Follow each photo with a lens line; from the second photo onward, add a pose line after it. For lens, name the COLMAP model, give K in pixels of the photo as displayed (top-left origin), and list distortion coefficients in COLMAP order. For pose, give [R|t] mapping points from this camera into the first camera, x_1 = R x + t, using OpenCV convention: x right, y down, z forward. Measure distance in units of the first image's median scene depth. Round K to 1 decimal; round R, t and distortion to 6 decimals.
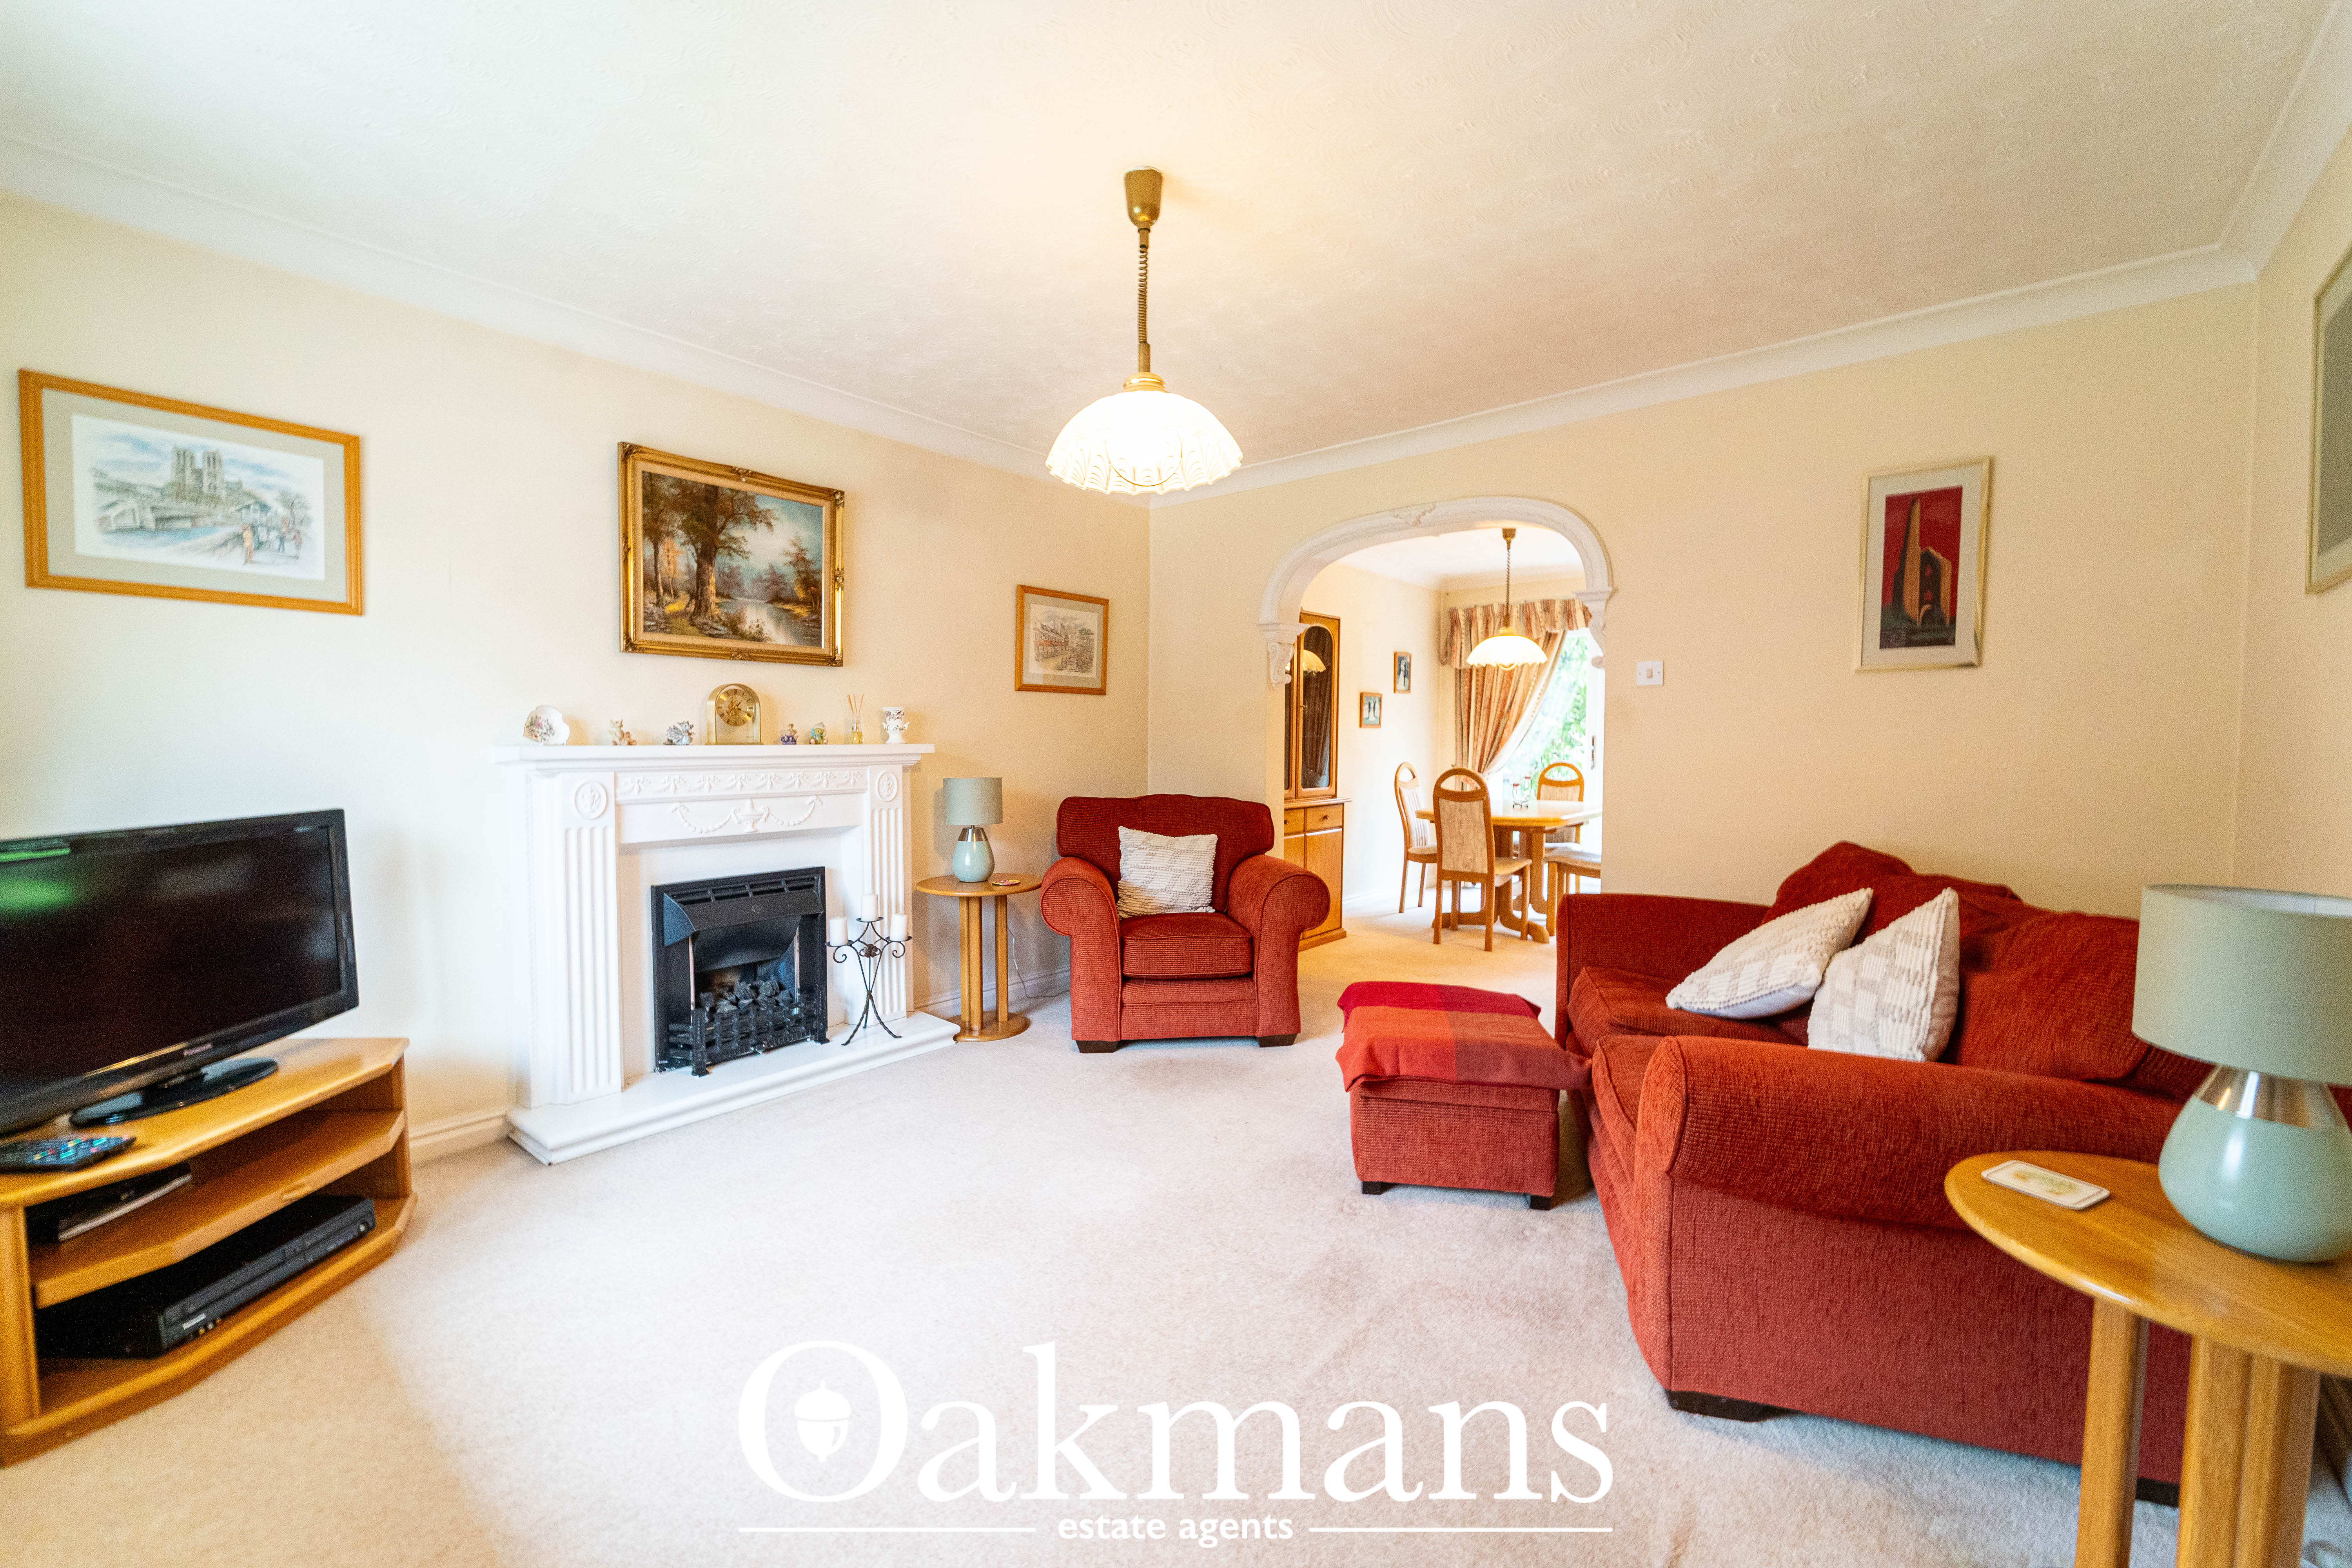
lens RADIAL K [[954.9, 0, 1167.3], [0, 954.9, 777.1], [0, 0, 1]] dist [0.001370, 0.000021]
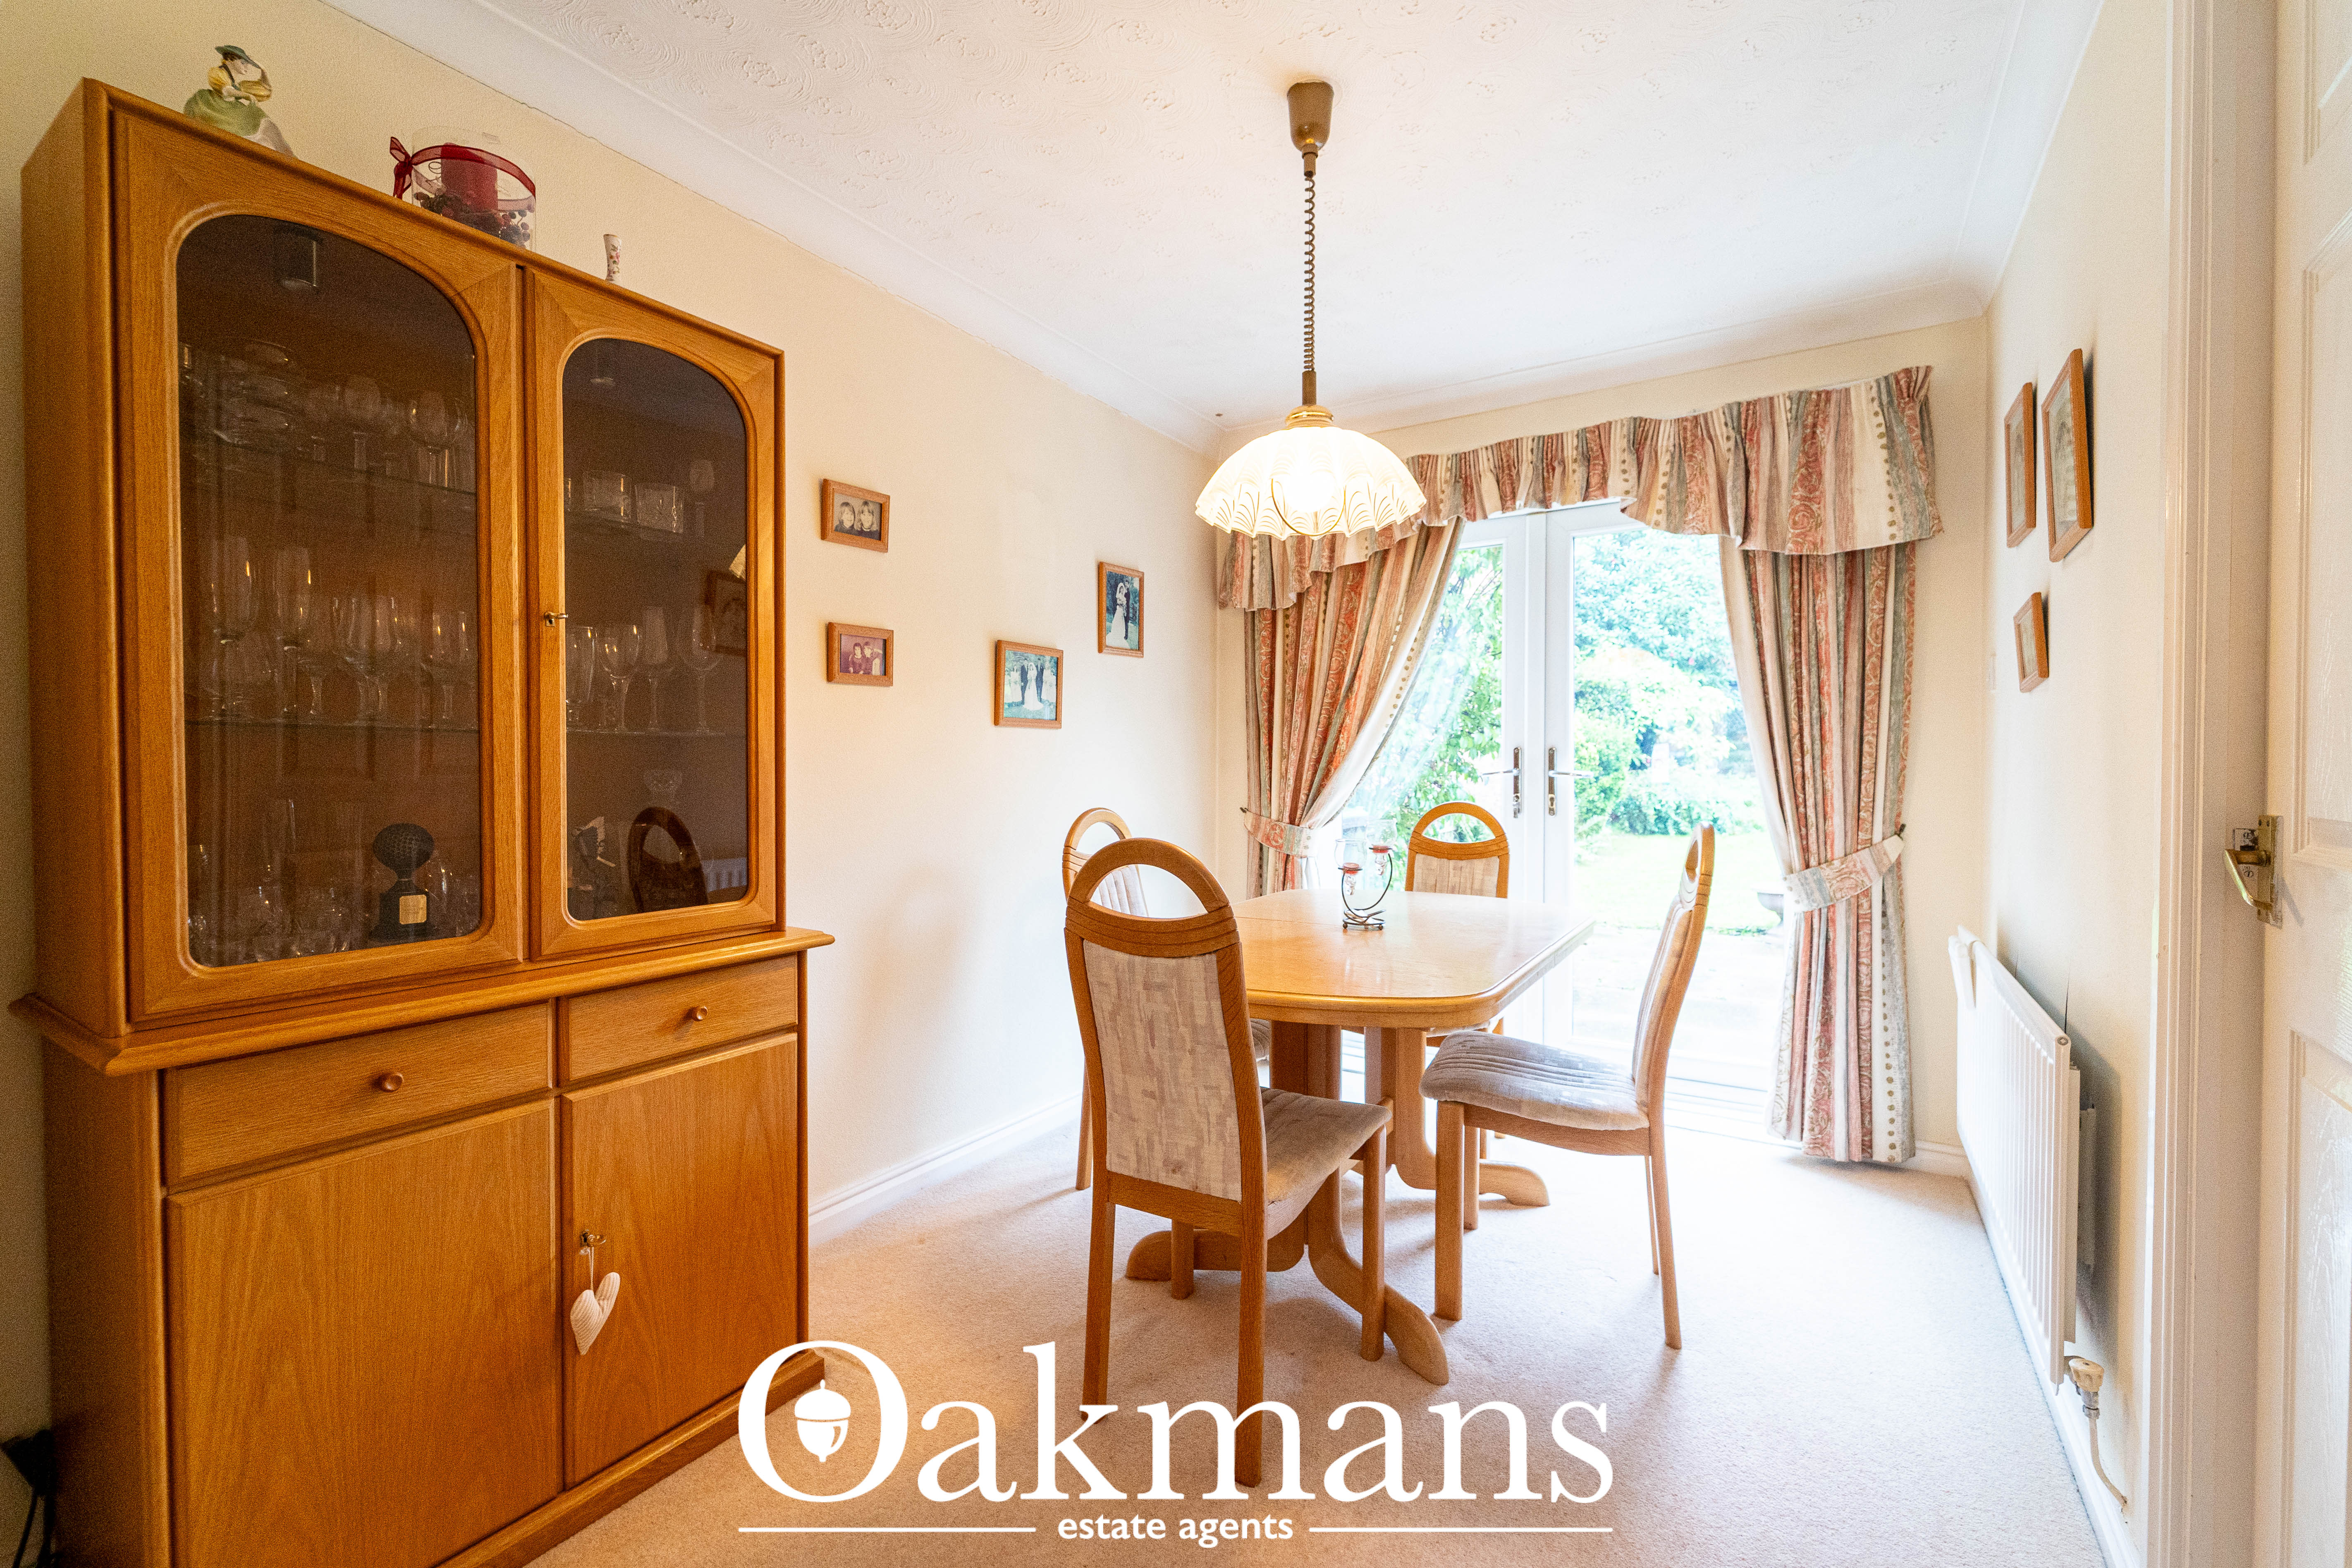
lens RADIAL K [[954.9, 0, 1182.3], [0, 954.9, 783.7], [0, 0, 1]] dist [0.001370, 0.000021]
pose [[0.991153, -0.006132, 0.132585, 0.221374], [0.009450, 0.999657, -0.024414, -0.015071], [-0.132390, 0.025451, 0.990871, 0.562931]]
